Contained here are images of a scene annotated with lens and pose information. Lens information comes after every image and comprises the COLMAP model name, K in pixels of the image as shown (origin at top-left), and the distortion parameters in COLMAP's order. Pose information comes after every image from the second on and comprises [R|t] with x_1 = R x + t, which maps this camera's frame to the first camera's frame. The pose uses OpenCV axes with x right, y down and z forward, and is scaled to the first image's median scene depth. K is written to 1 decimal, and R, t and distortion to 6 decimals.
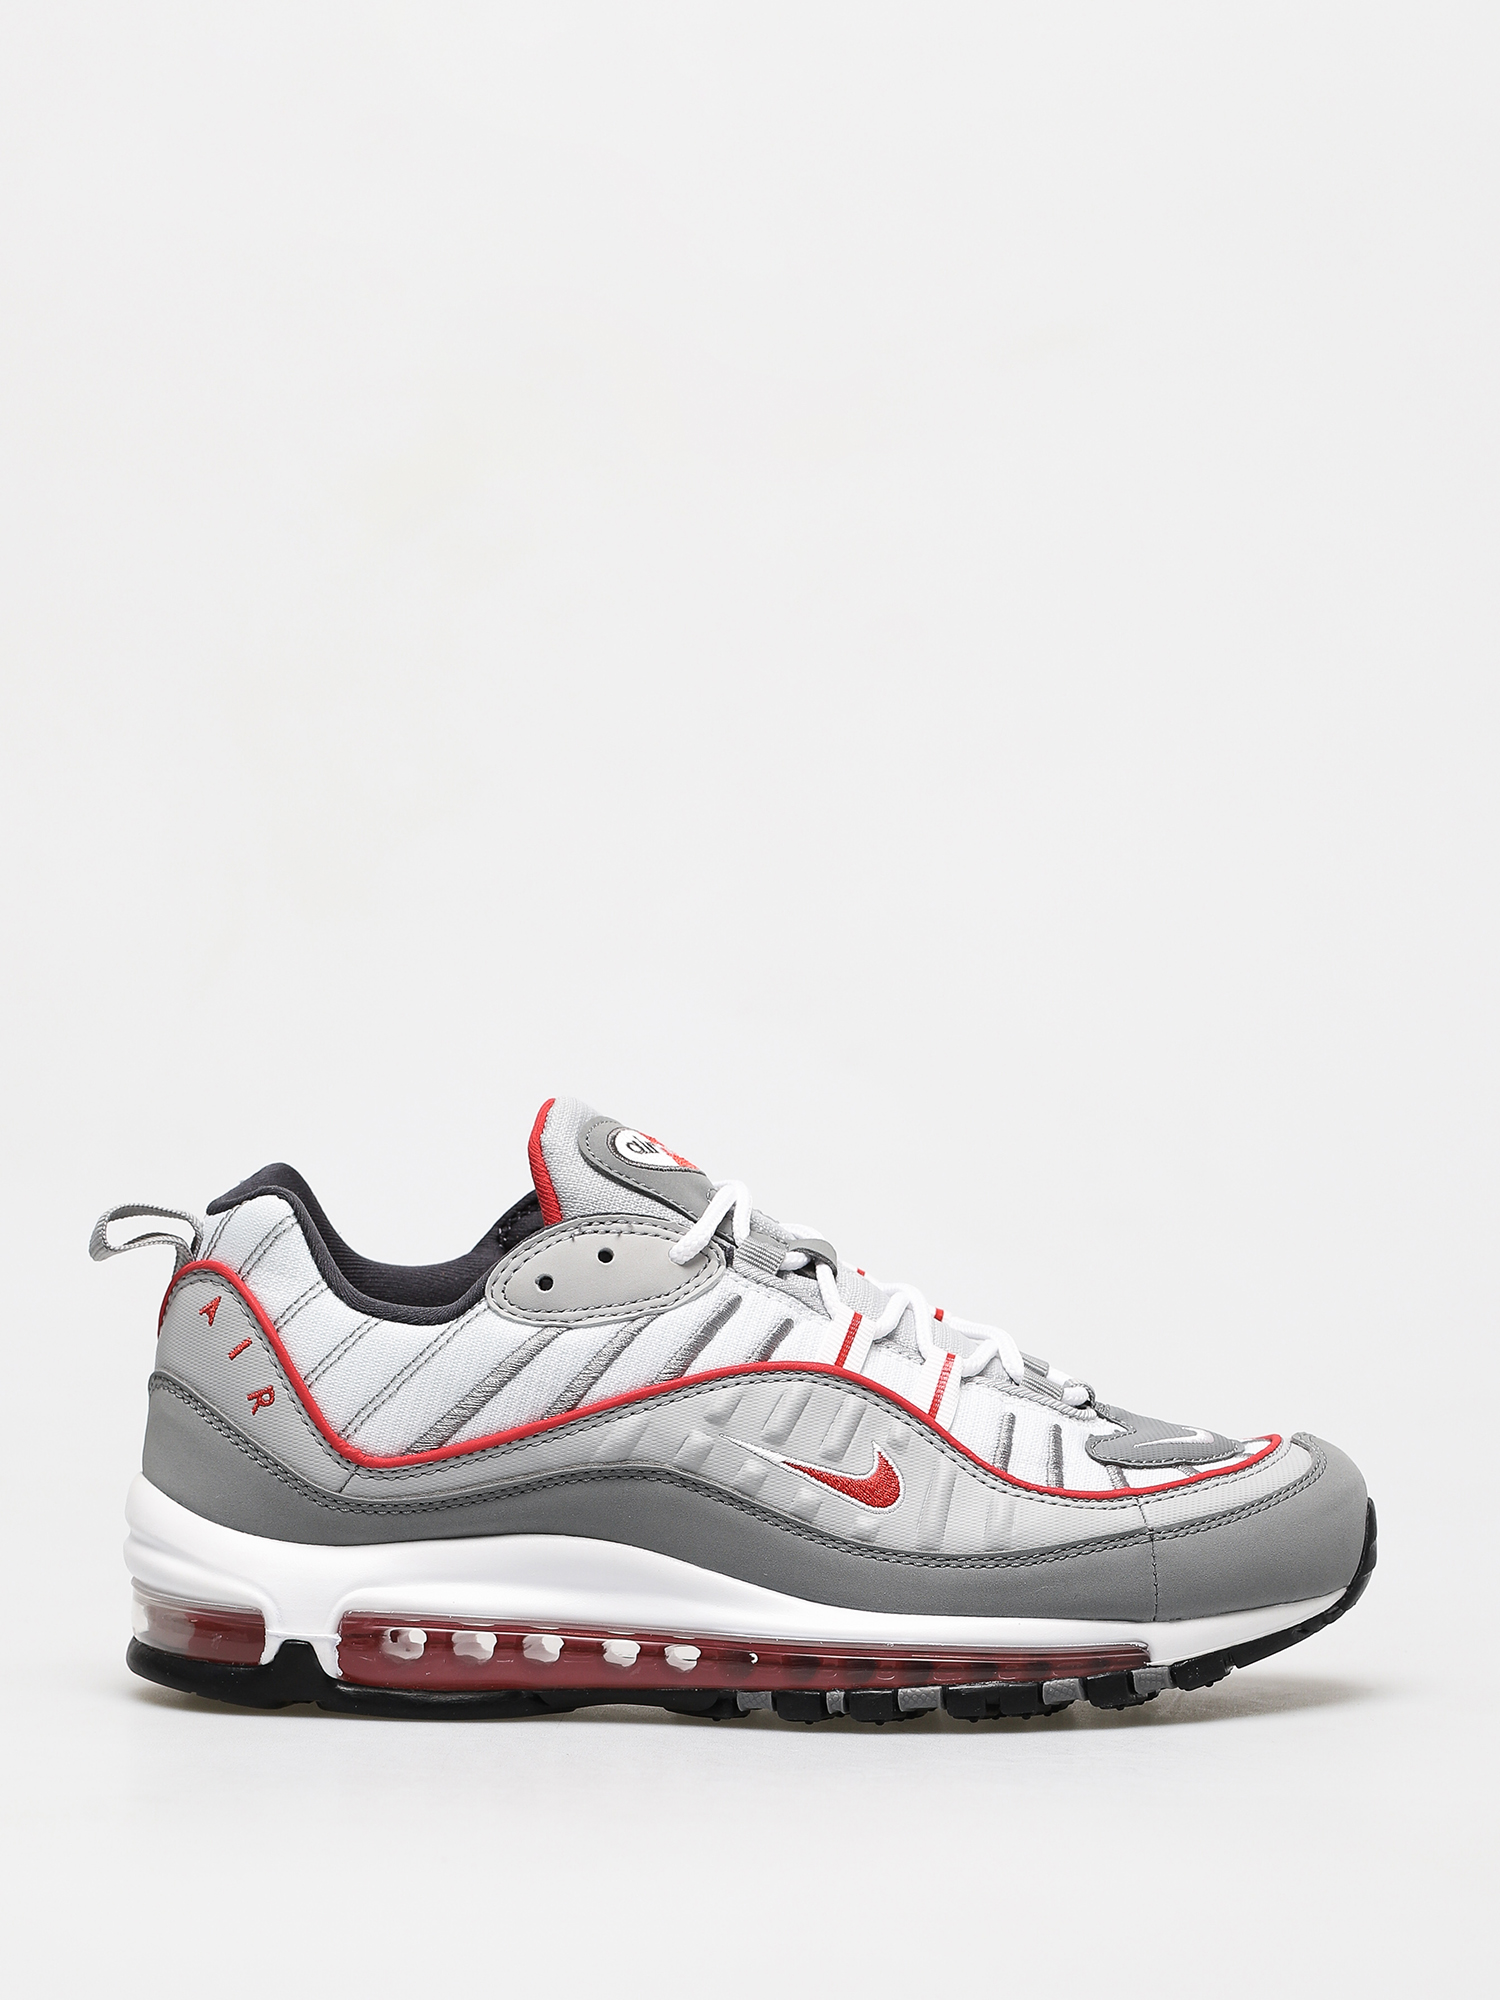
lens RADIAL K [[8282.3, 0, 748.0], [0, 8282.3, 999.9], [0, 0, 1]] dist [0.251266, 0.000000]
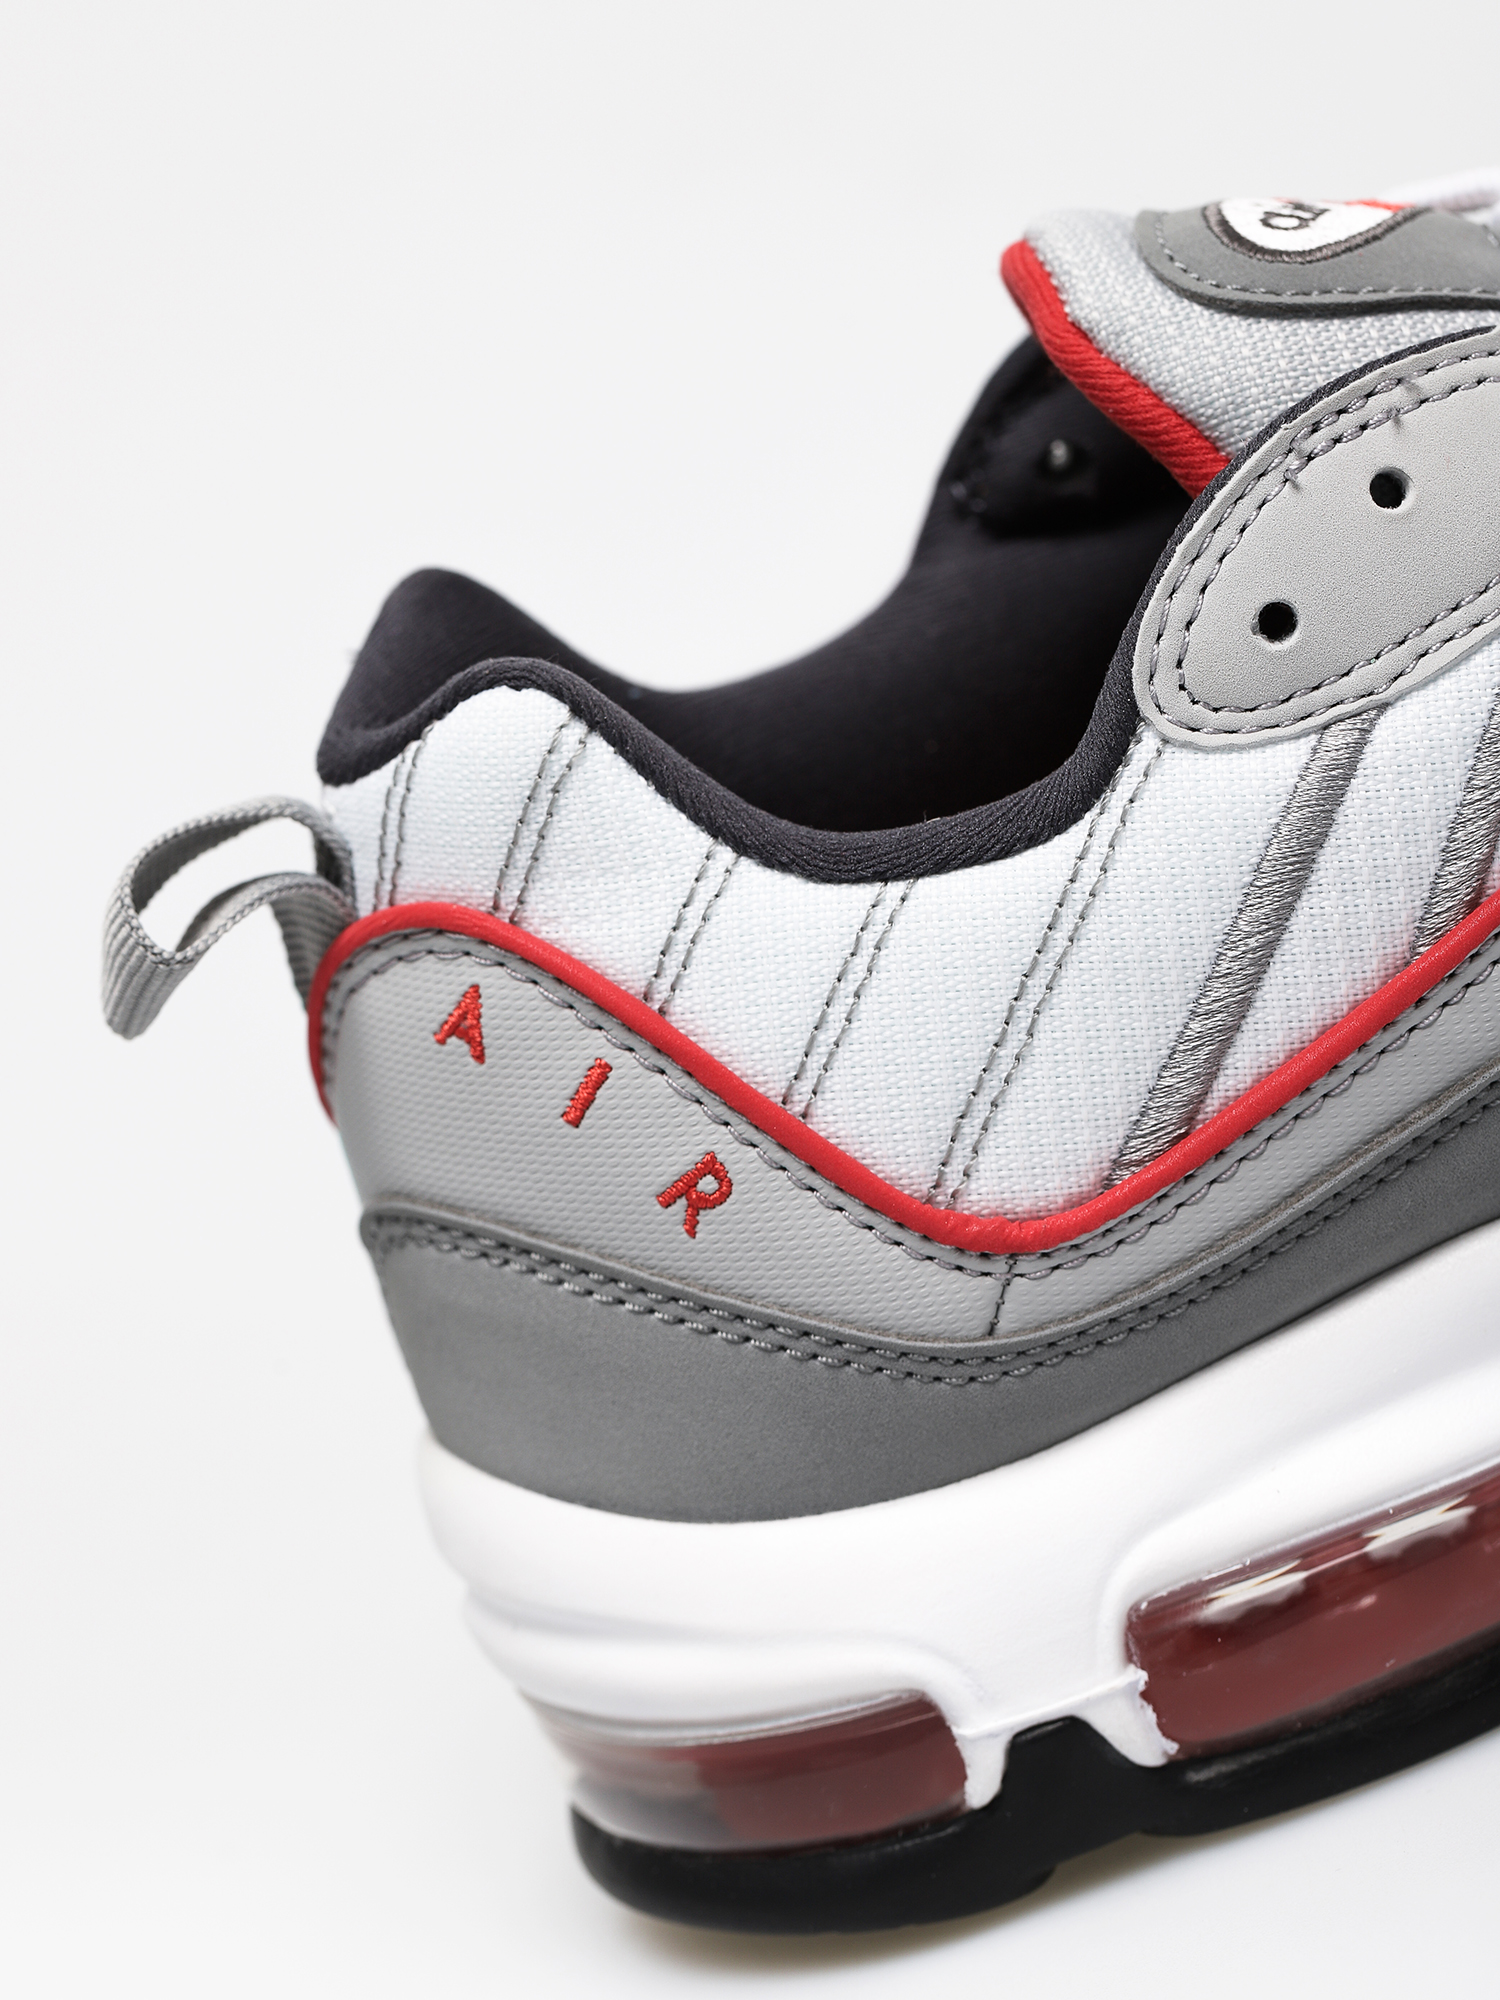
lens RADIAL K [[8282.3, 0, 752.6], [0, 8282.3, 1000.6], [0, 0, 1]] dist [0.251266, 0.000000]
pose [[0.910172, -0.410469, 0.055706, -0.074068], [0.391202, 0.895977, 0.210206, -0.038902], [-0.136194, -0.169531, 0.976069, 0.630791]]
